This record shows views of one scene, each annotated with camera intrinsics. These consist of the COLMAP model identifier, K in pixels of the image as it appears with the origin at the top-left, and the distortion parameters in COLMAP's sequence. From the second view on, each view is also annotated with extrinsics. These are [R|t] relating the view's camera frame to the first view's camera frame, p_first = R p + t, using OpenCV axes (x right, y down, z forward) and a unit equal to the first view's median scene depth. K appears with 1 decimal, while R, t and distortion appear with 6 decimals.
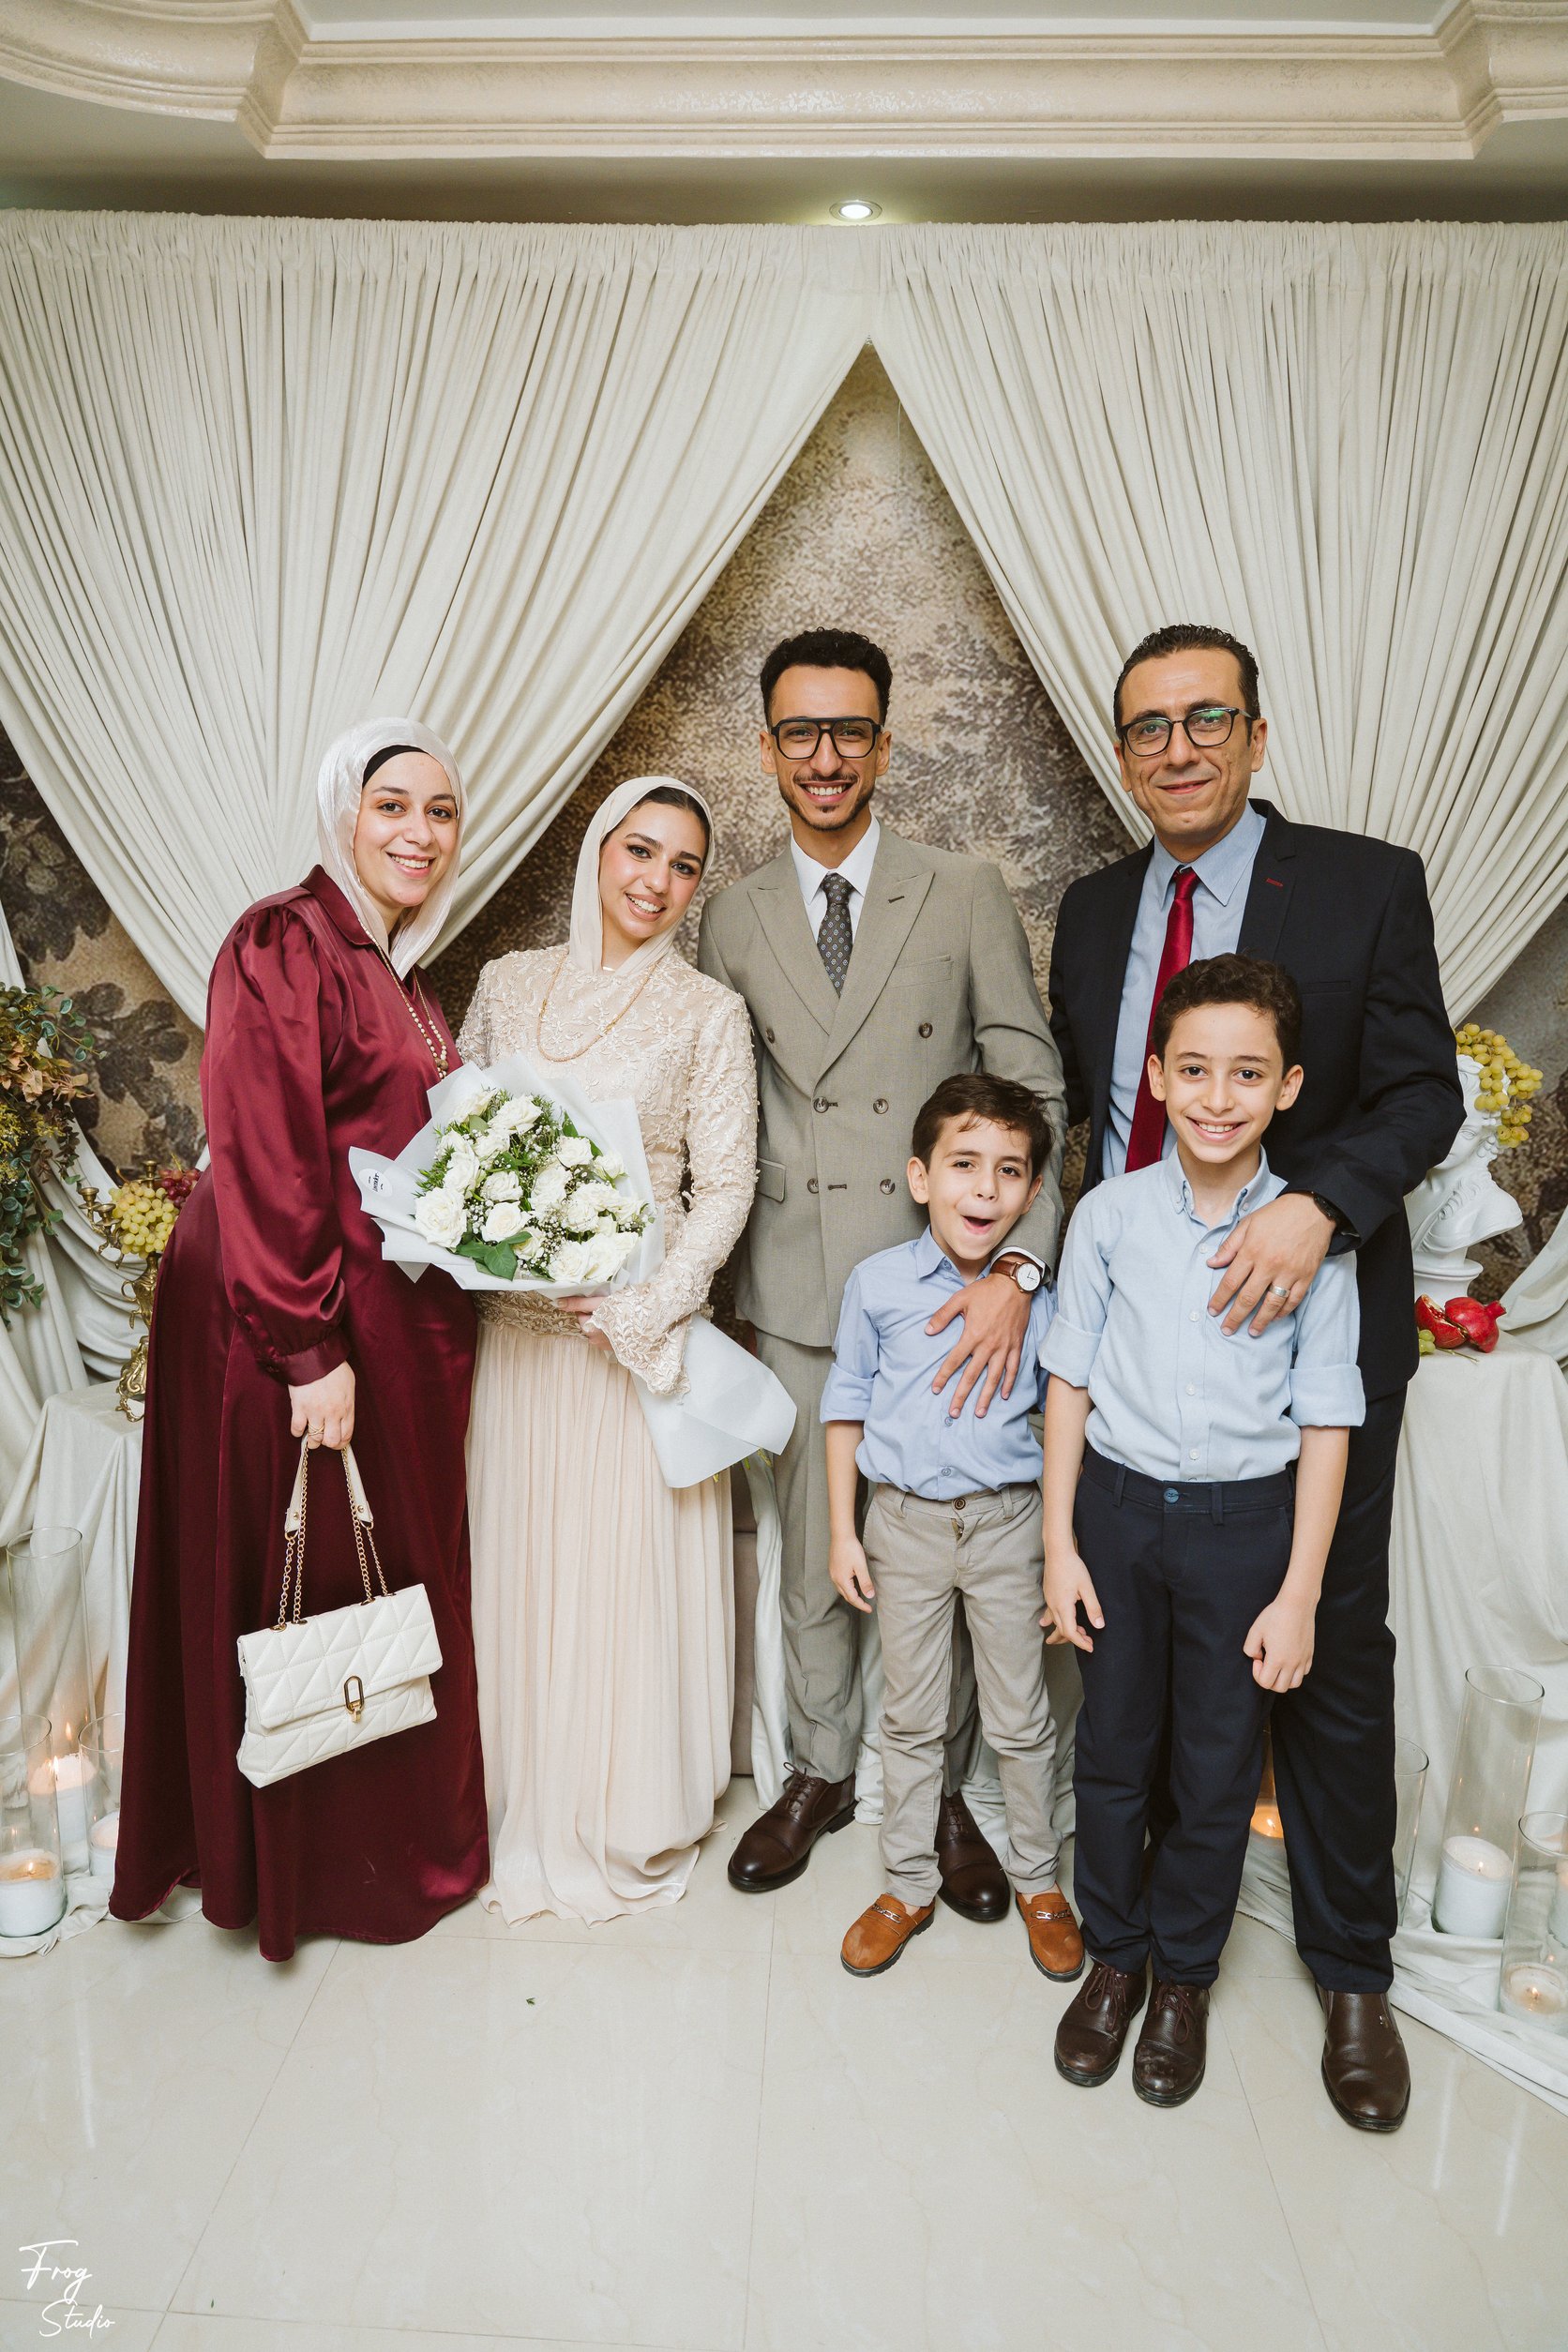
lens RADIAL K [[1607.2, 0, 780.7], [0, 1607.2, 1177.0], [0, 0, 1]] dist [0.012959, -0.022672]
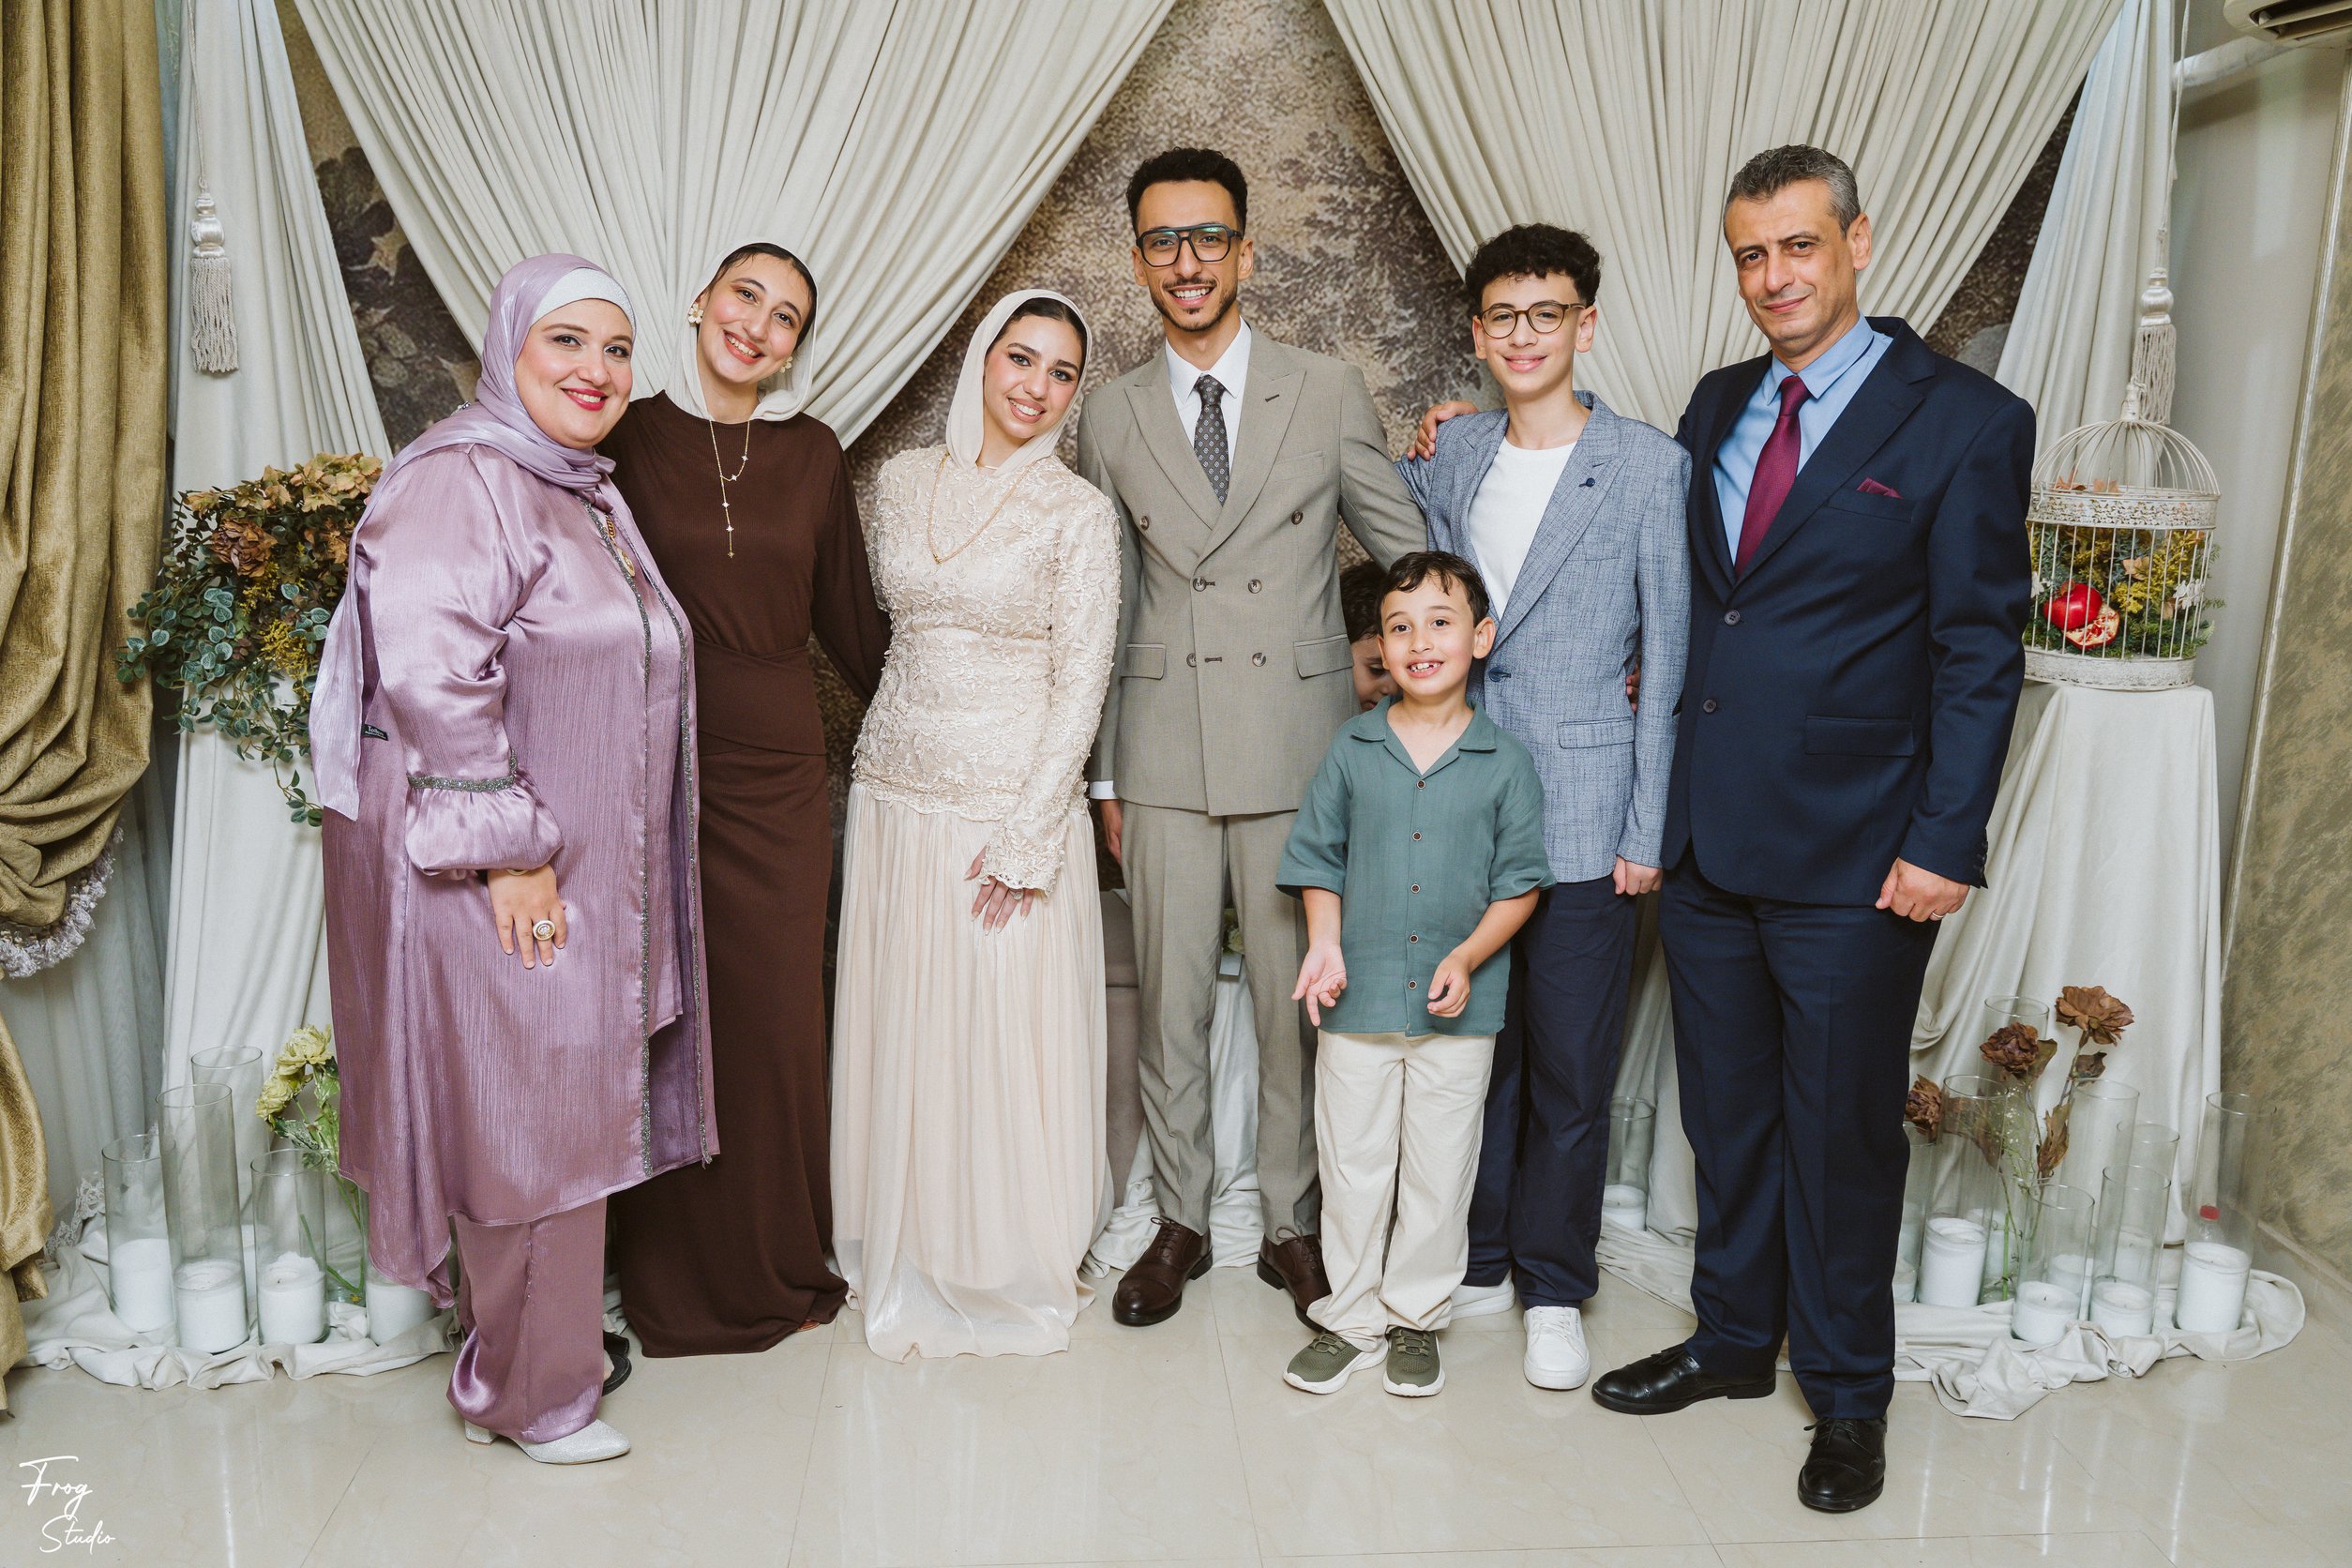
lens RADIAL K [[2249.1, 0, 1223.7], [0, 2249.1, 832.9], [0, 0, 1]] dist [0.025293, 0.000000]
pose [[0.988841, -0.023928, 0.147040, -0.183138], [0.019379, 0.999291, 0.032294, 0.061302], [-0.147709, -0.029084, 0.988603, -0.447815]]
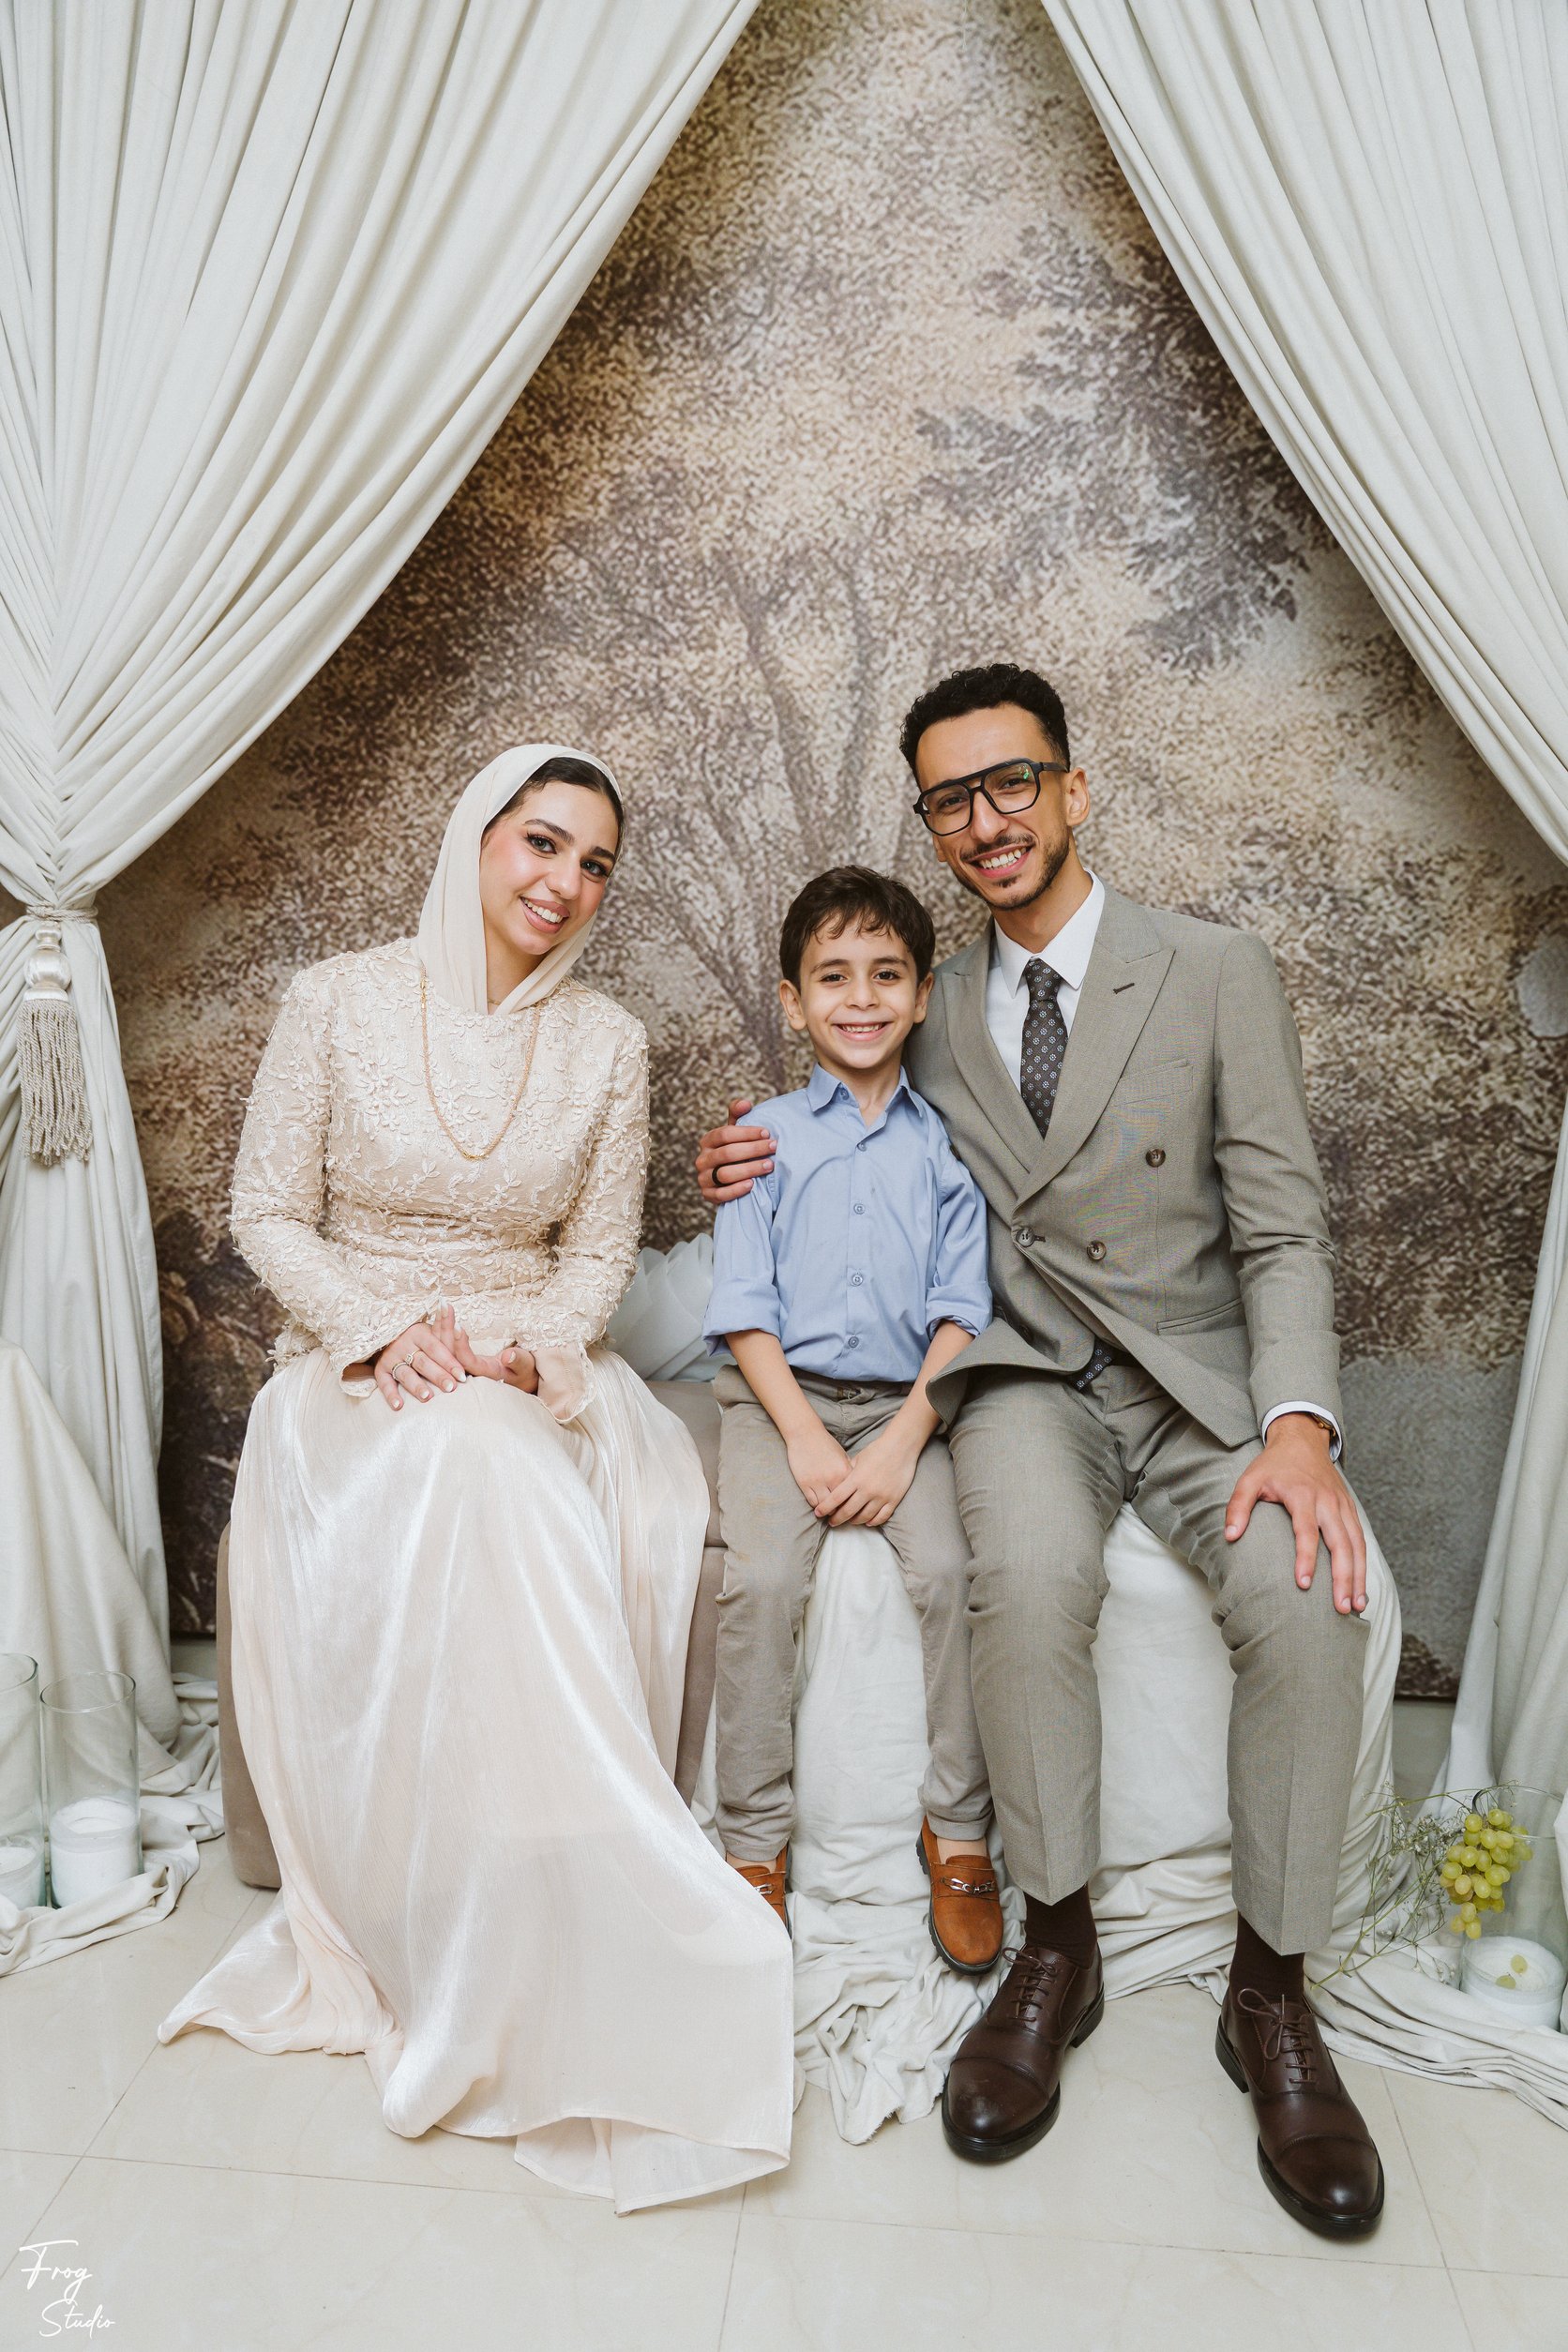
lens RADIAL K [[1883.4, 0, 786.4], [0, 1883.4, 1177.7], [0, 0, 1]] dist [0.029662, -0.043227]
pose [[0.998500, -0.000680, -0.054743, 0.041692], [-0.000483, 0.999774, -0.021231, 0.074826], [0.054745, 0.021226, 0.998275, 0.207190]]
